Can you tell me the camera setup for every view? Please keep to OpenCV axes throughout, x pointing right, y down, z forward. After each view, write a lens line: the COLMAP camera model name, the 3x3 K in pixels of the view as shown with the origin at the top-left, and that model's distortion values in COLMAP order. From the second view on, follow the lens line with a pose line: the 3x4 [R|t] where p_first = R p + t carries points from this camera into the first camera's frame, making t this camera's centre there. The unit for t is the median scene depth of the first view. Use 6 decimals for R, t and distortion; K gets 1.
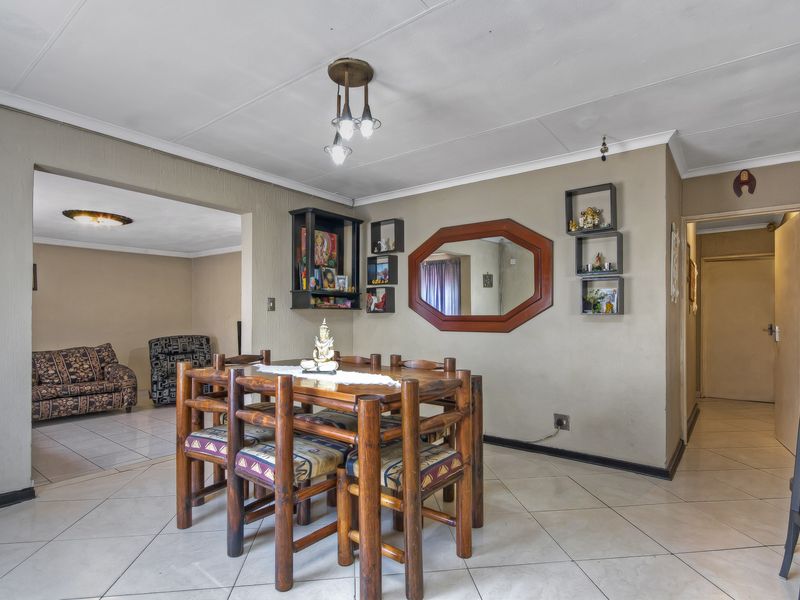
lens RADIAL K [[432.4, 0, 388.4], [0, 432.4, 302.5], [0, 0, 1]] dist [-0.005462, -0.000639]
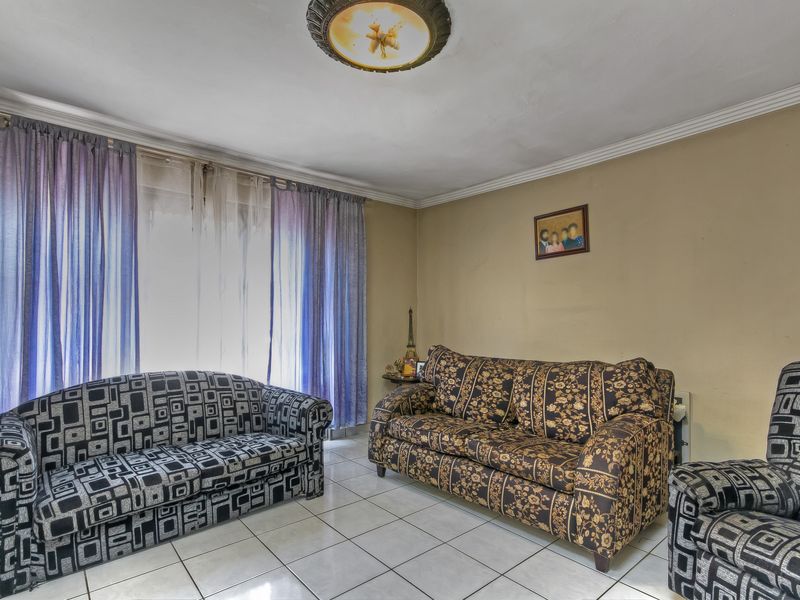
lens RADIAL K [[432.4, 0, 388.4], [0, 432.4, 302.5], [0, 0, 1]] dist [-0.005462, -0.000639]
pose [[-0.211129, -0.036359, -0.976782, -0.280250], [0.044639, 0.997907, -0.046794, 0.067246], [0.976438, -0.053482, -0.209064, 1.118170]]
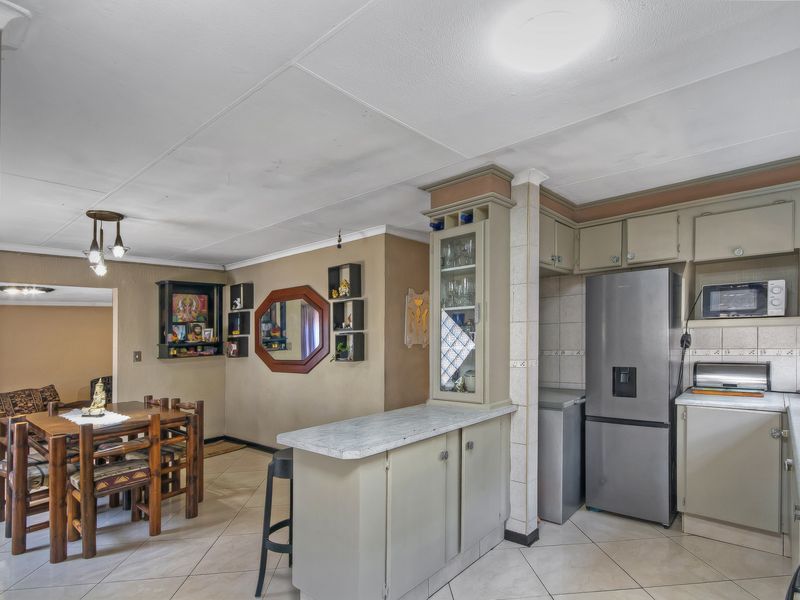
lens RADIAL K [[428.4, 0, 402.3], [0, 428.4, 311.0], [0, 0, 1]] dist [0.003667, 0.000556]
pose [[0.998302, -0.038607, -0.043628, 0.527584], [0.037766, 0.999088, -0.019945, -0.068789], [0.044359, 0.018264, 0.998849, -0.232652]]
